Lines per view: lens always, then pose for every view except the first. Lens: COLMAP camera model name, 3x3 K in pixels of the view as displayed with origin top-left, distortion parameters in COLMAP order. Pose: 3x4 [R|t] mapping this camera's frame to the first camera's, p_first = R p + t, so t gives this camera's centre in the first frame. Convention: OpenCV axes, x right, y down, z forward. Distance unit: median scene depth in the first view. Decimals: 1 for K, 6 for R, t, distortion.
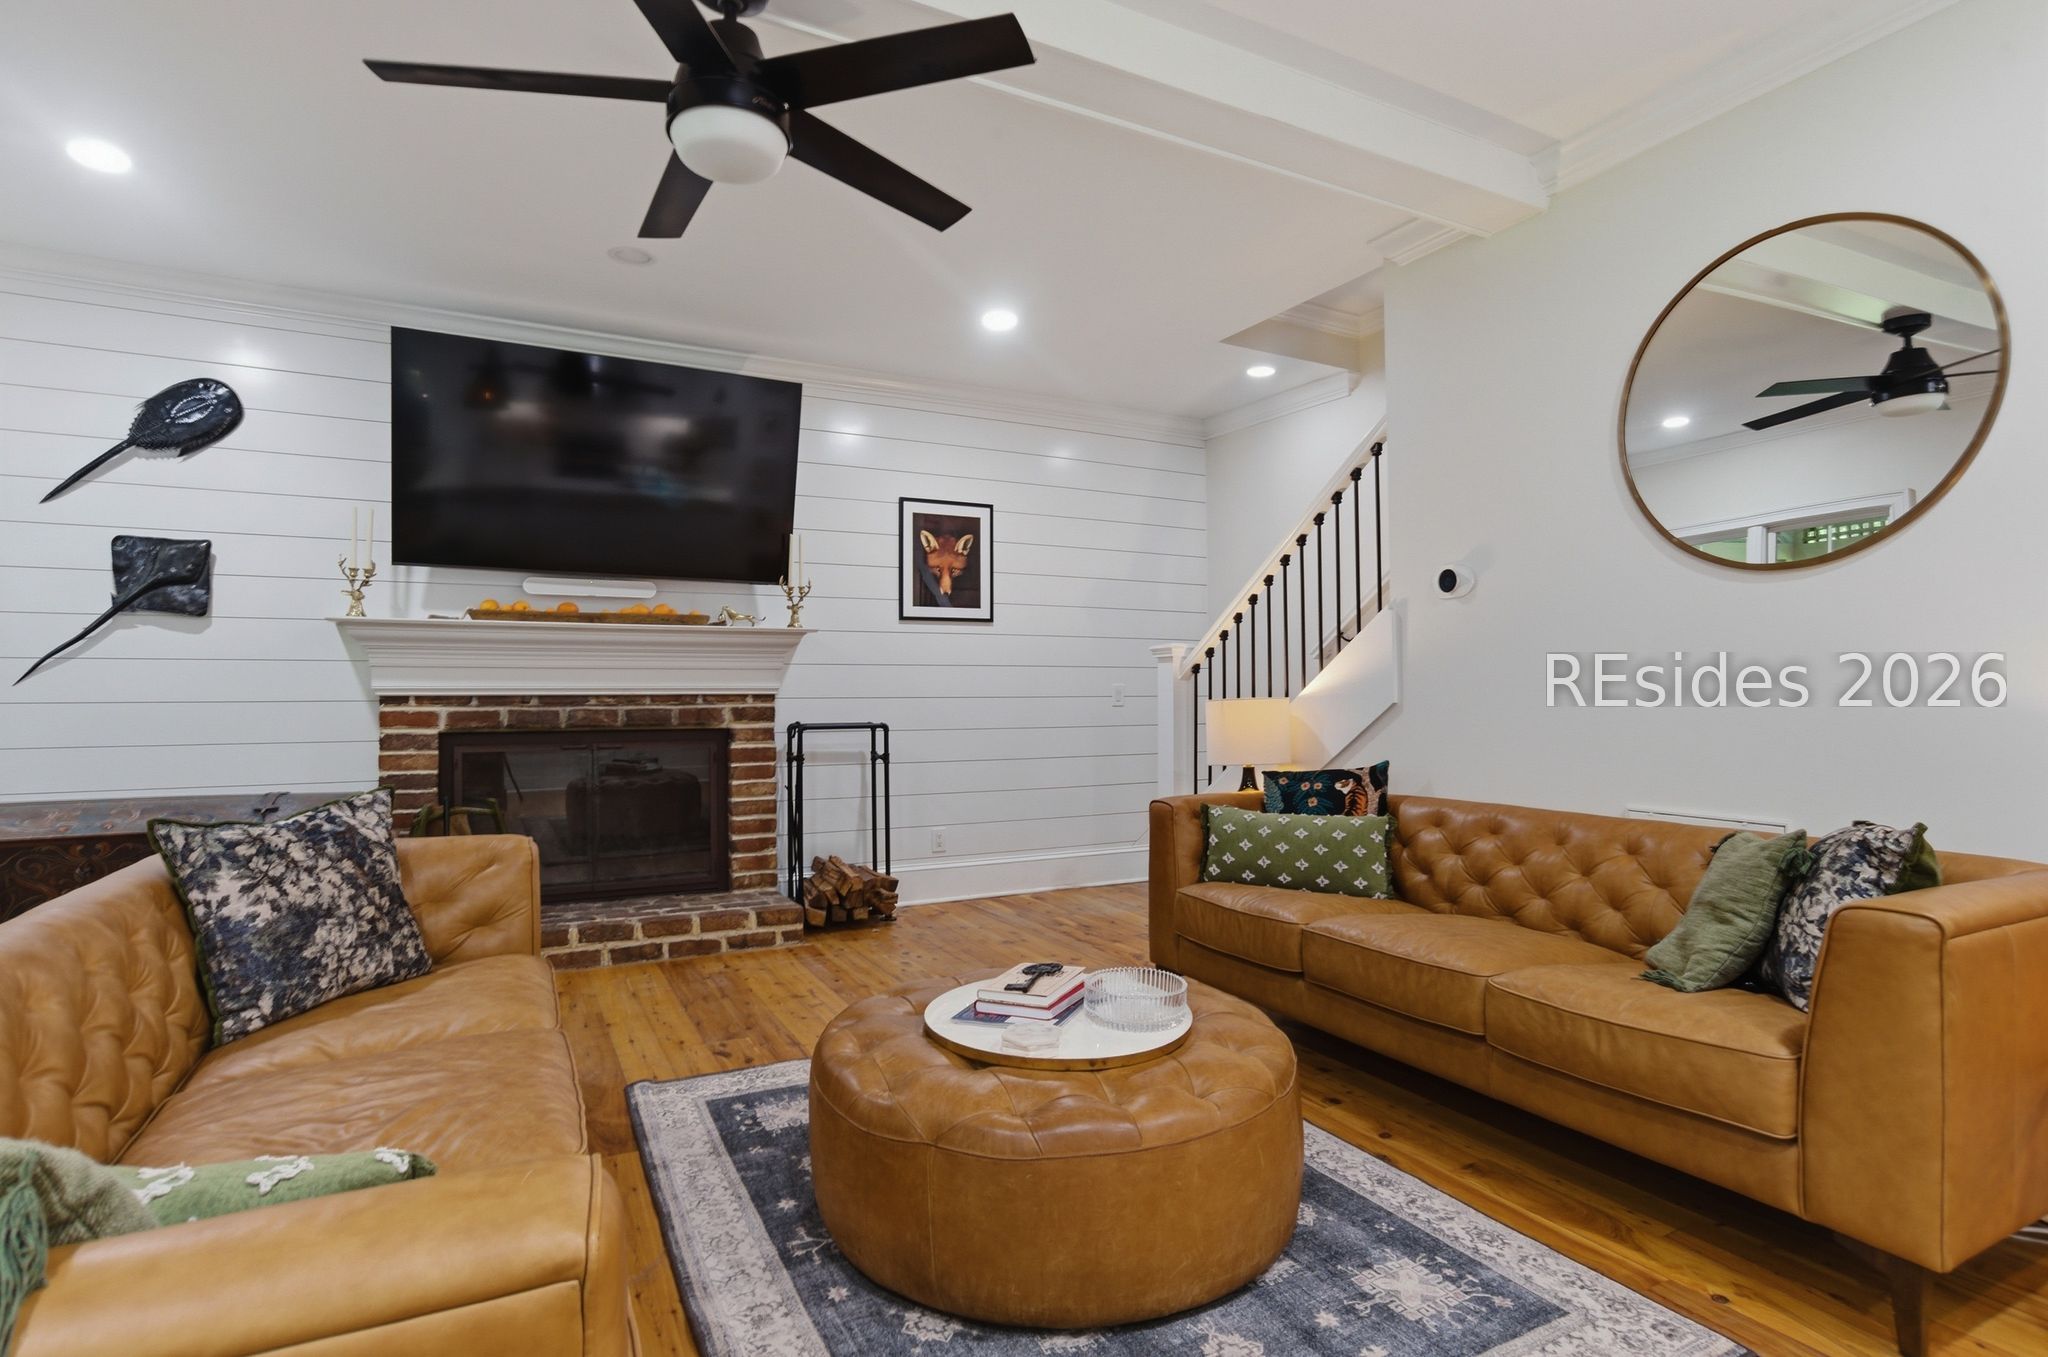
lens RADIAL K [[1038.9, 0, 1024.0], [0, 1038.9, 678.5], [0, 0, 1]] dist [-0.024573, 0.000828]
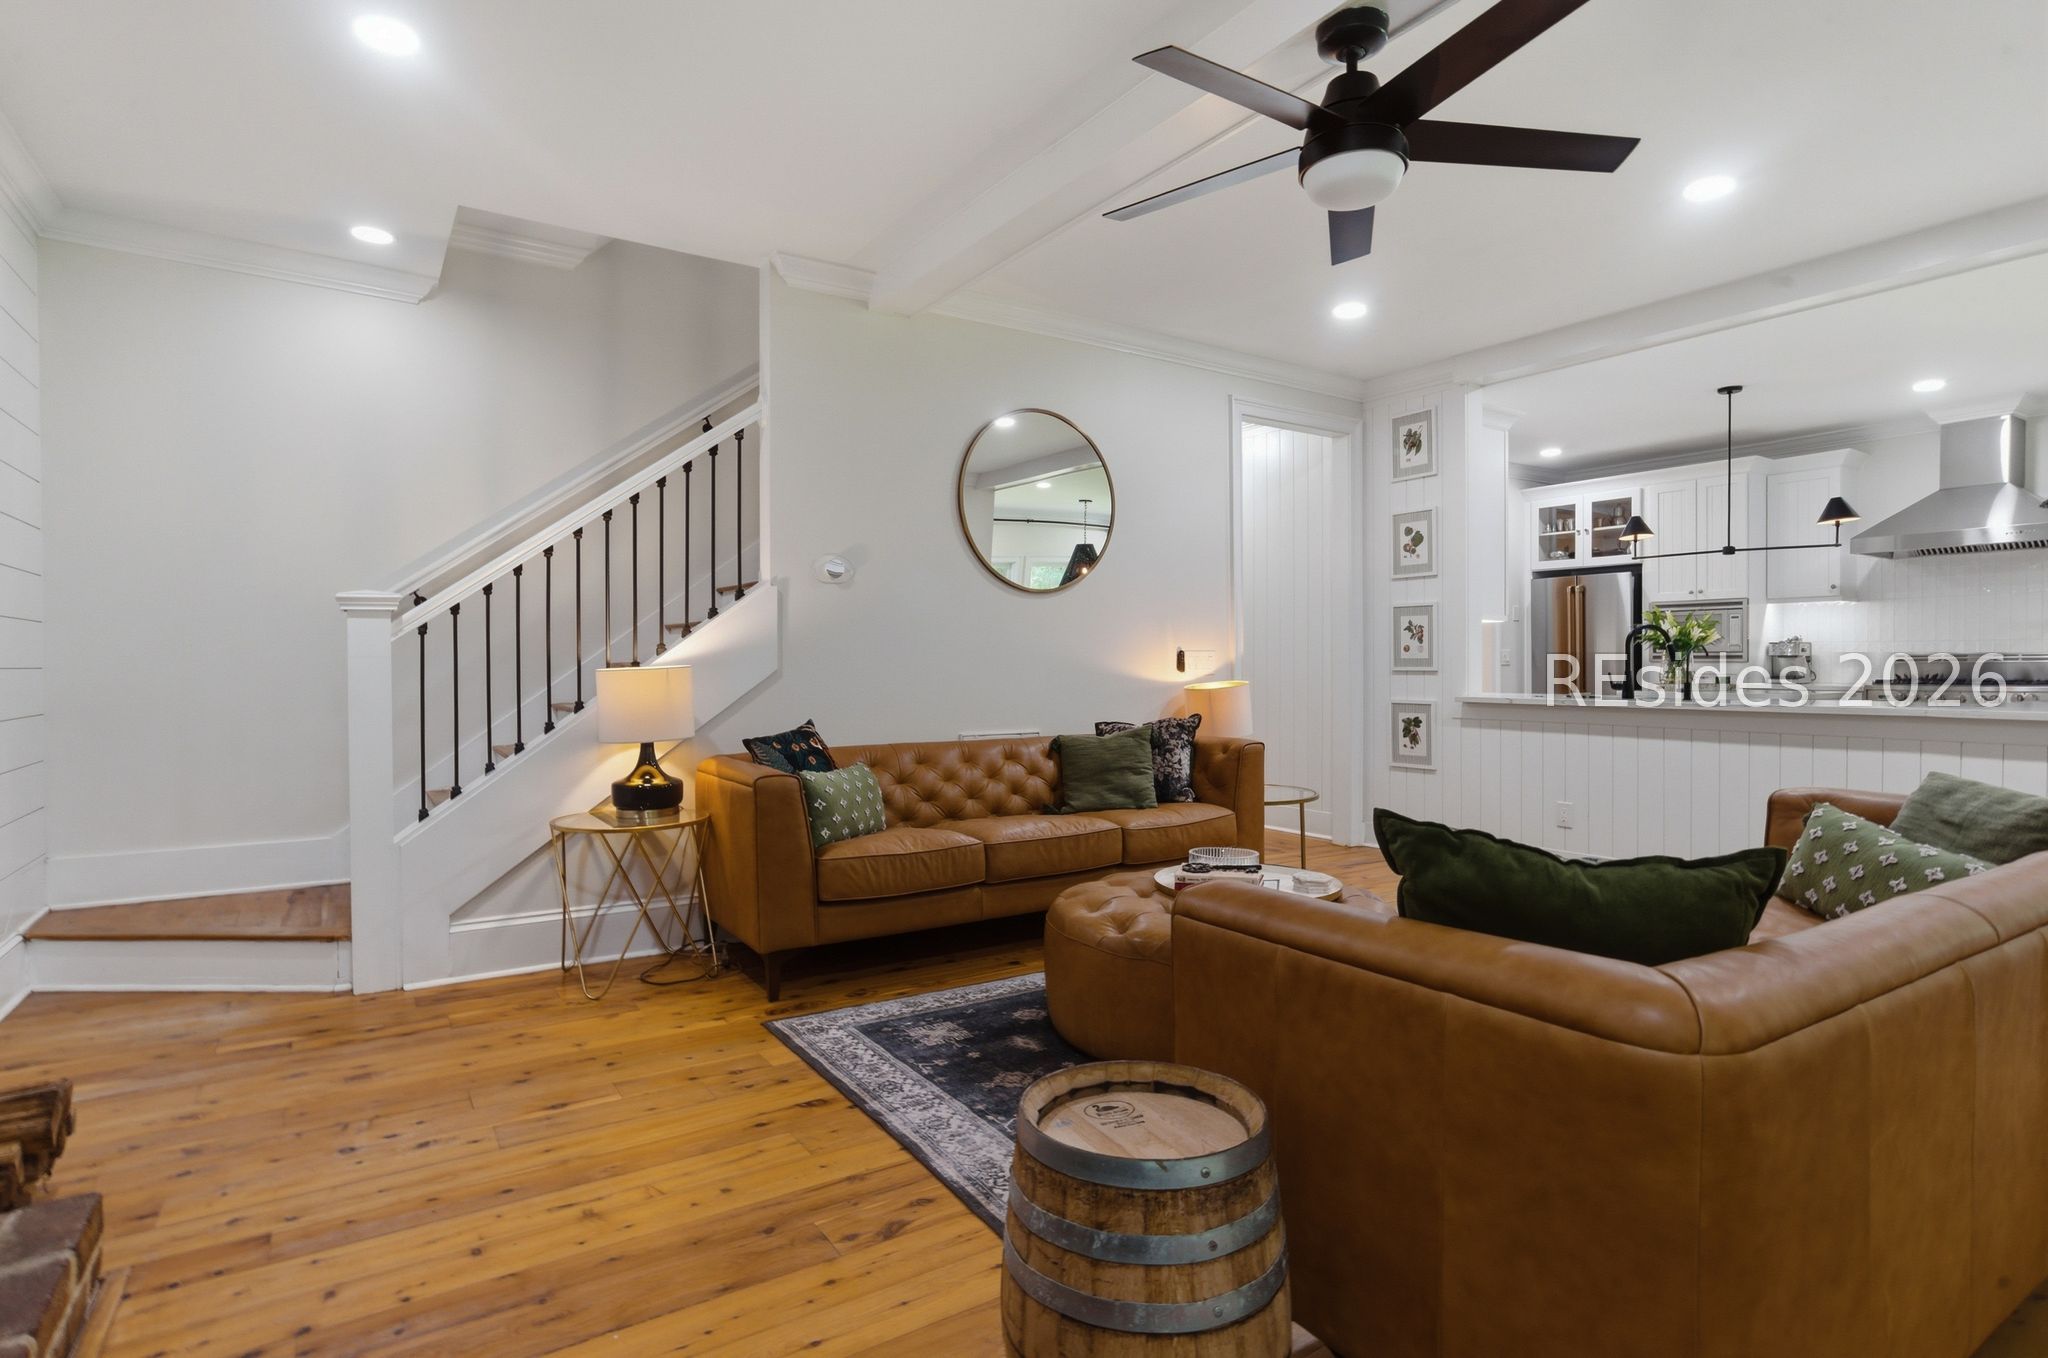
lens RADIAL K [[1038.9, 0, 1024.0], [0, 1038.9, 679.0], [0, 0, 1]] dist [-0.024573, 0.000828]
pose [[-0.104788, -0.012725, 0.994413, -0.734794], [-0.015689, 0.999815, 0.011141, 0.015133], [-0.994371, -0.014434, -0.104968, 0.790135]]
